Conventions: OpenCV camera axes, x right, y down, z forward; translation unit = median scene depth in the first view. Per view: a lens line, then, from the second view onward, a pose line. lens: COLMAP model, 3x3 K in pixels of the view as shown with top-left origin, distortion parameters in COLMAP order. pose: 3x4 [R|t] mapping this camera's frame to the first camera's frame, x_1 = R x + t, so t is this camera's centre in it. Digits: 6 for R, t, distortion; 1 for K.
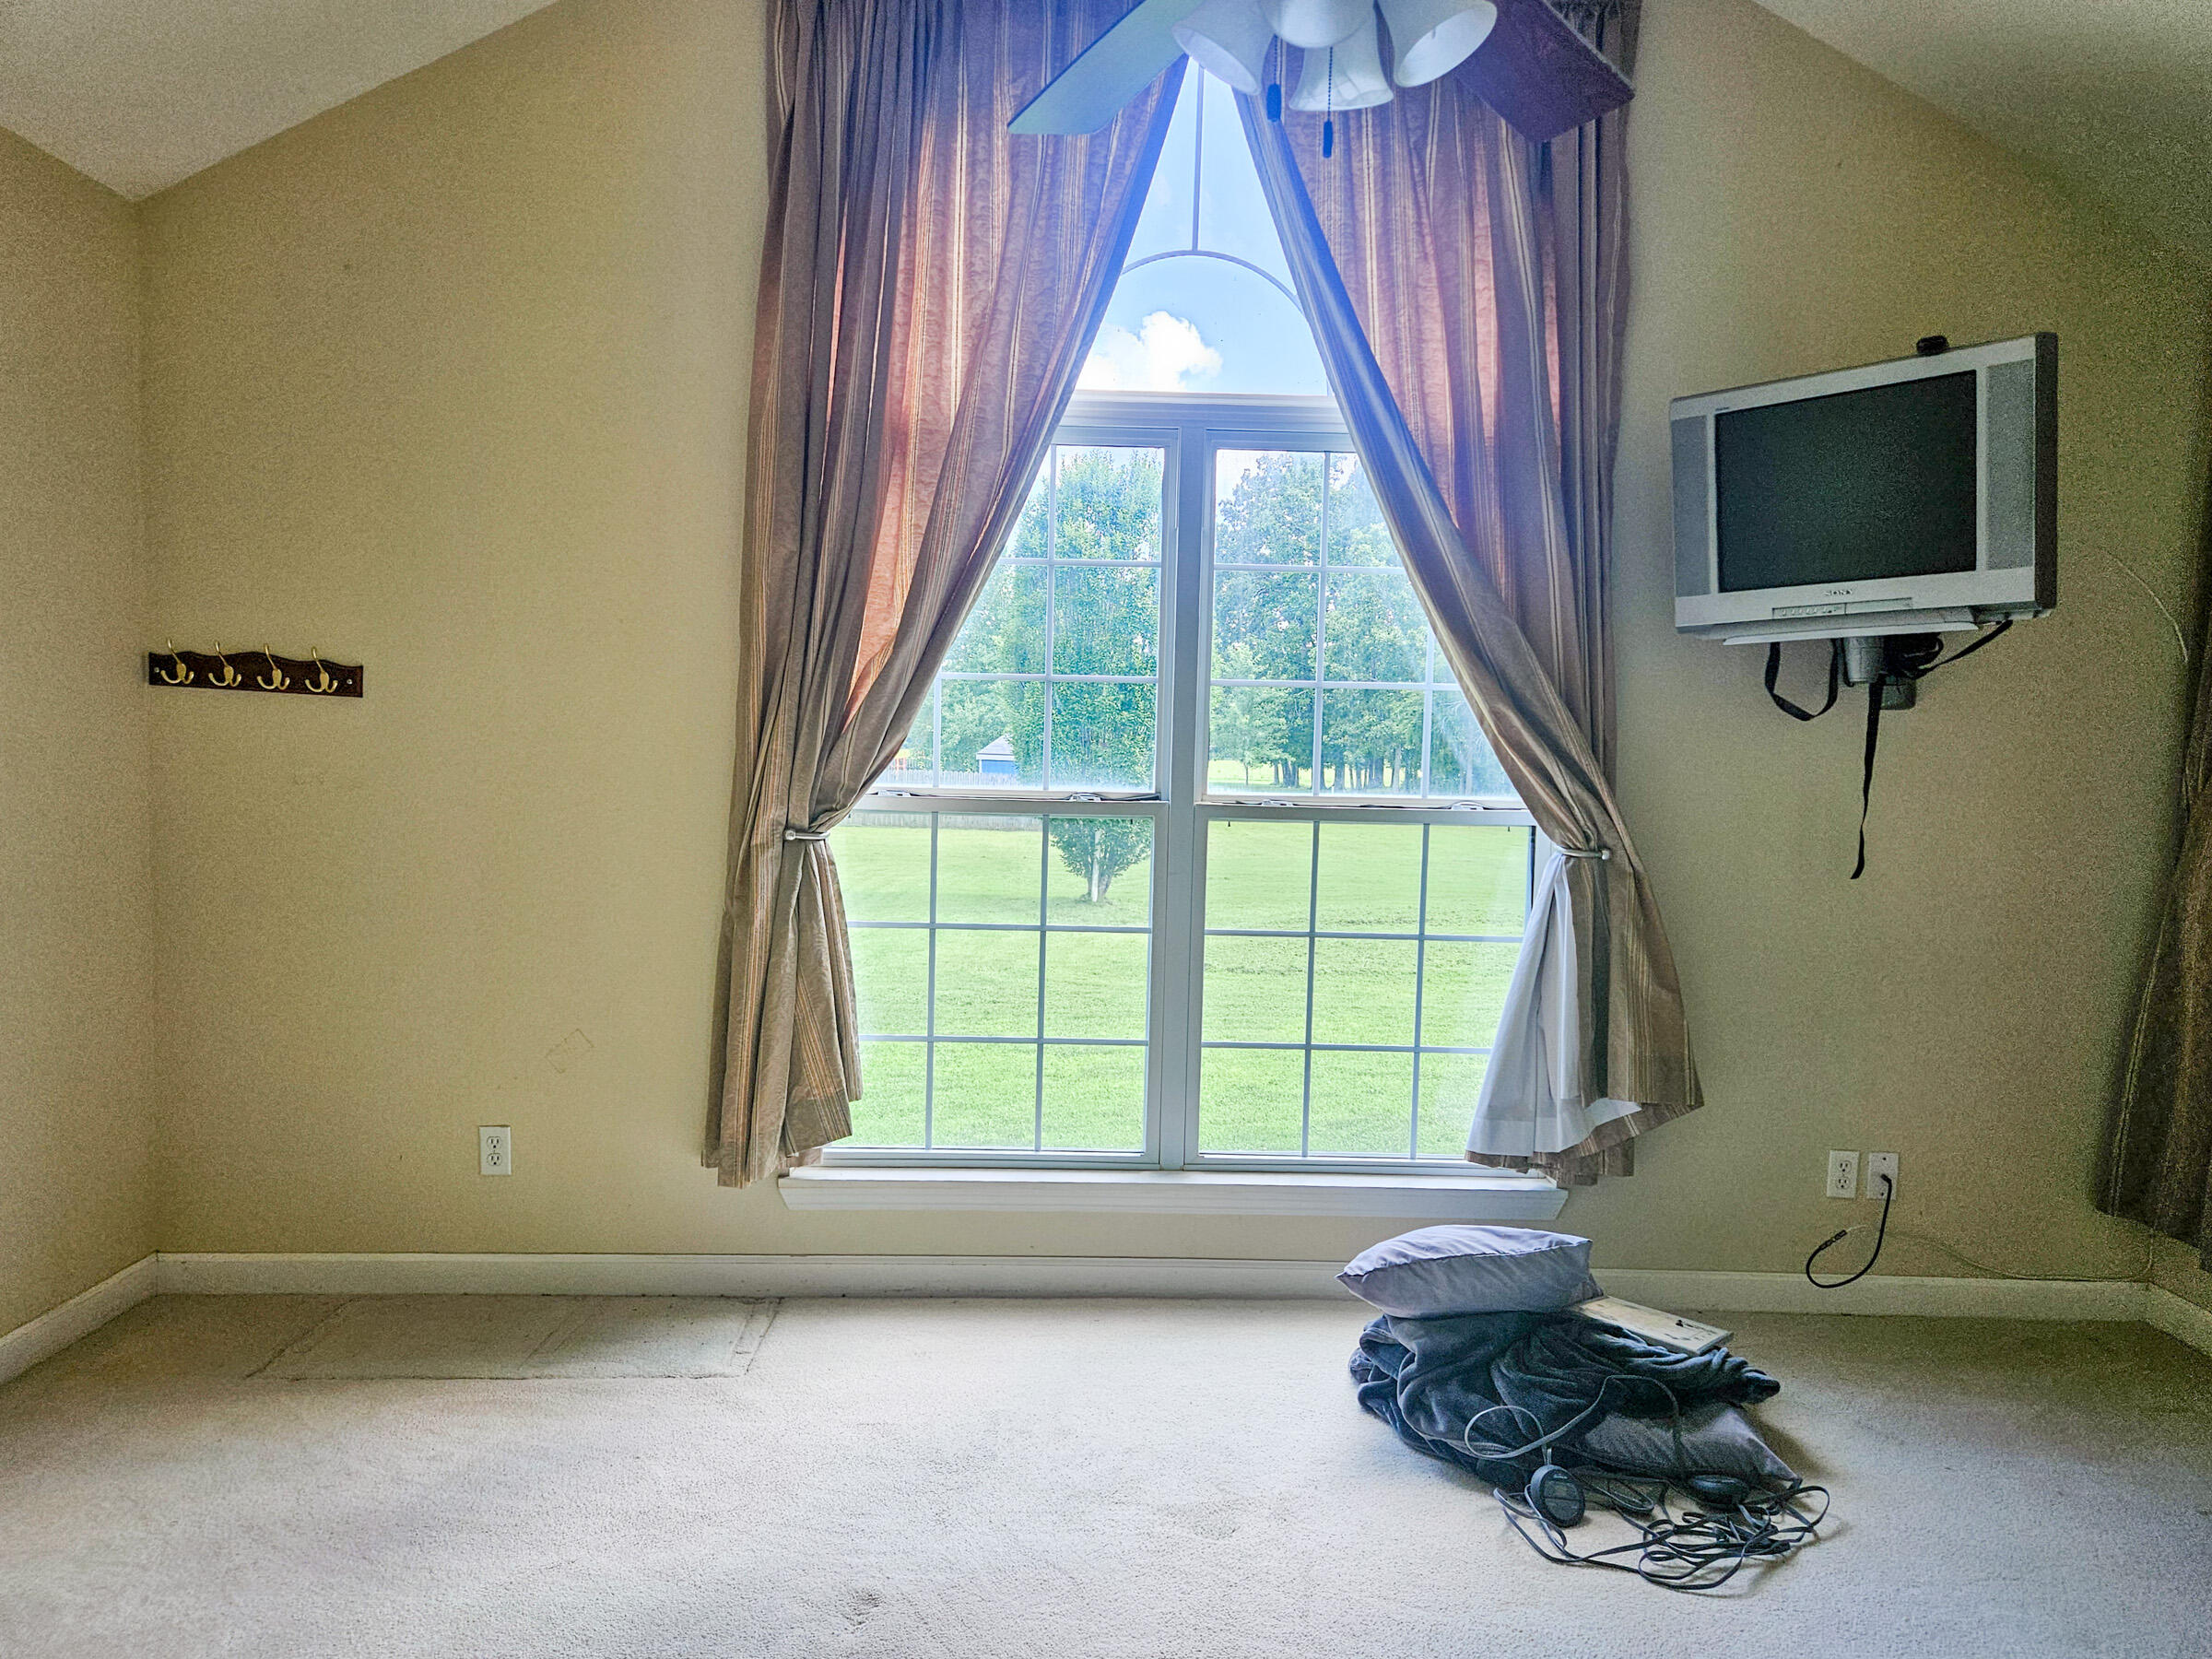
lens RADIAL K [[1556.1, 0, 1101.3], [0, 1556.1, 834.5], [0, 0, 1]] dist [0.066101, -0.051507]
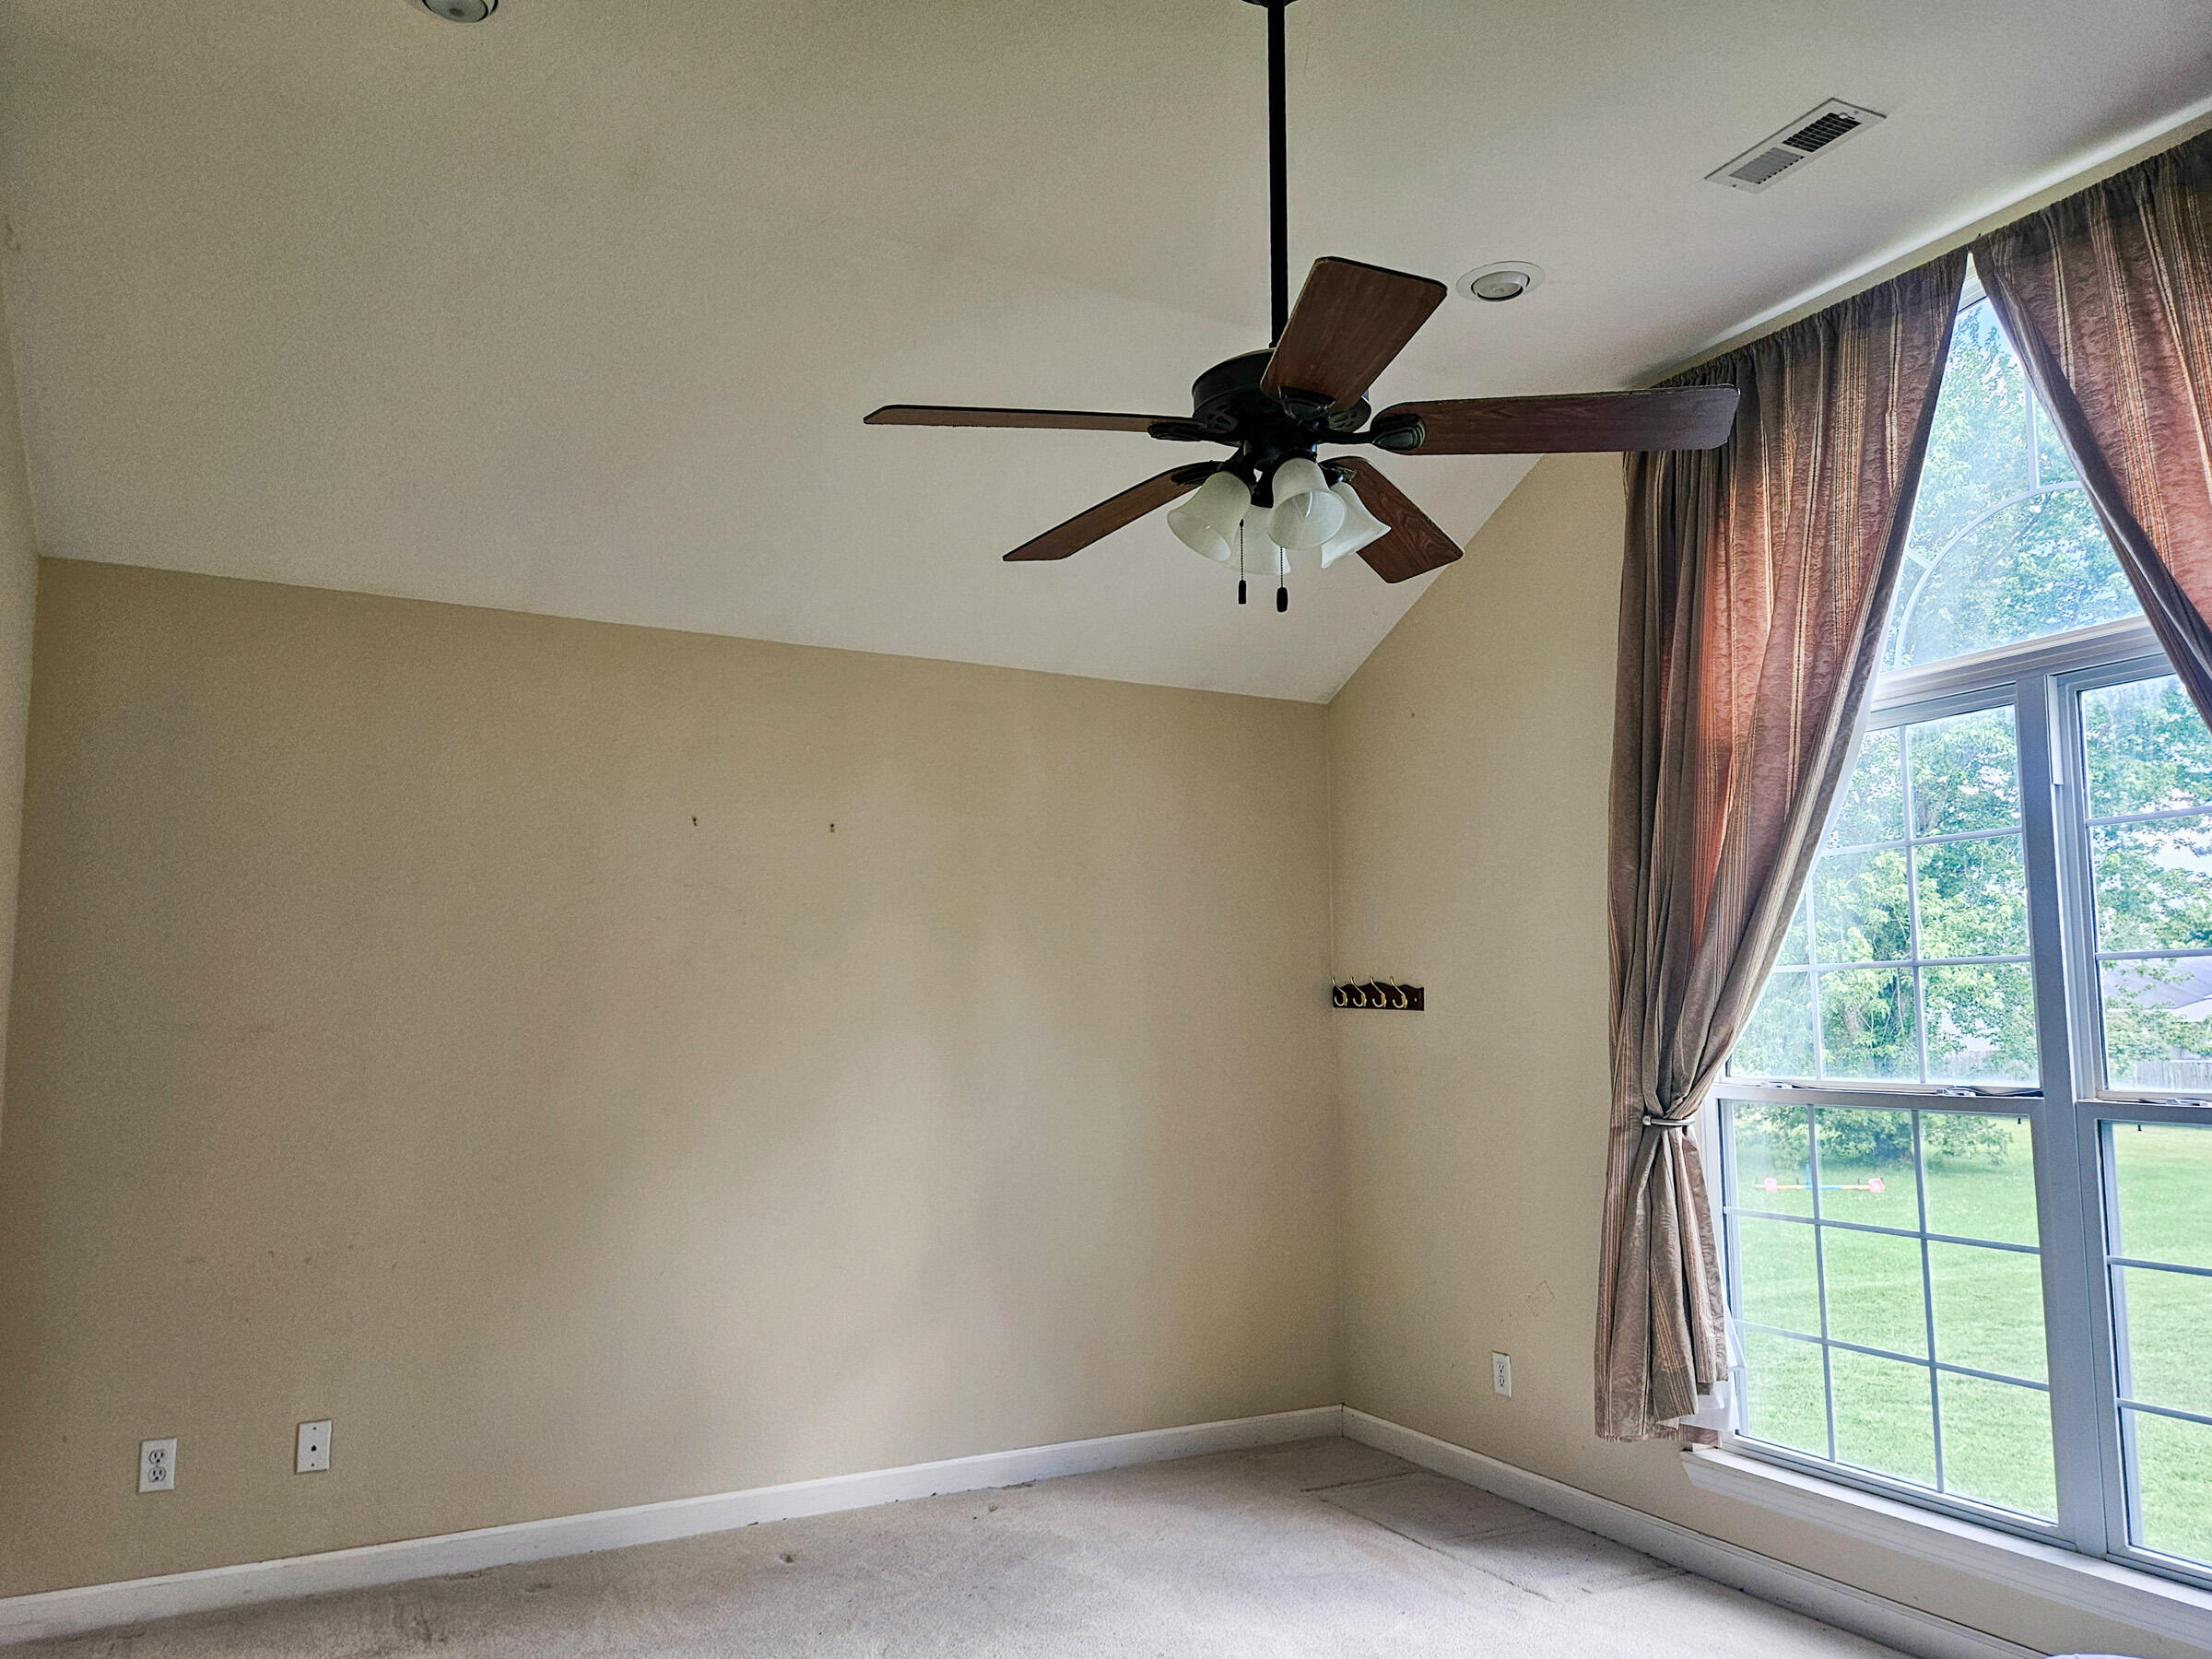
lens RADIAL K [[1556.1, 0, 1100.2], [0, 1556.1, 825.8], [0, 0, 1]] dist [0.066101, -0.051507]
pose [[0.425840, -0.142298, -0.893539, 0.666766], [-0.042556, 0.983313, -0.176876, 0.008625], [0.903797, 0.113347, 0.412678, 0.154522]]
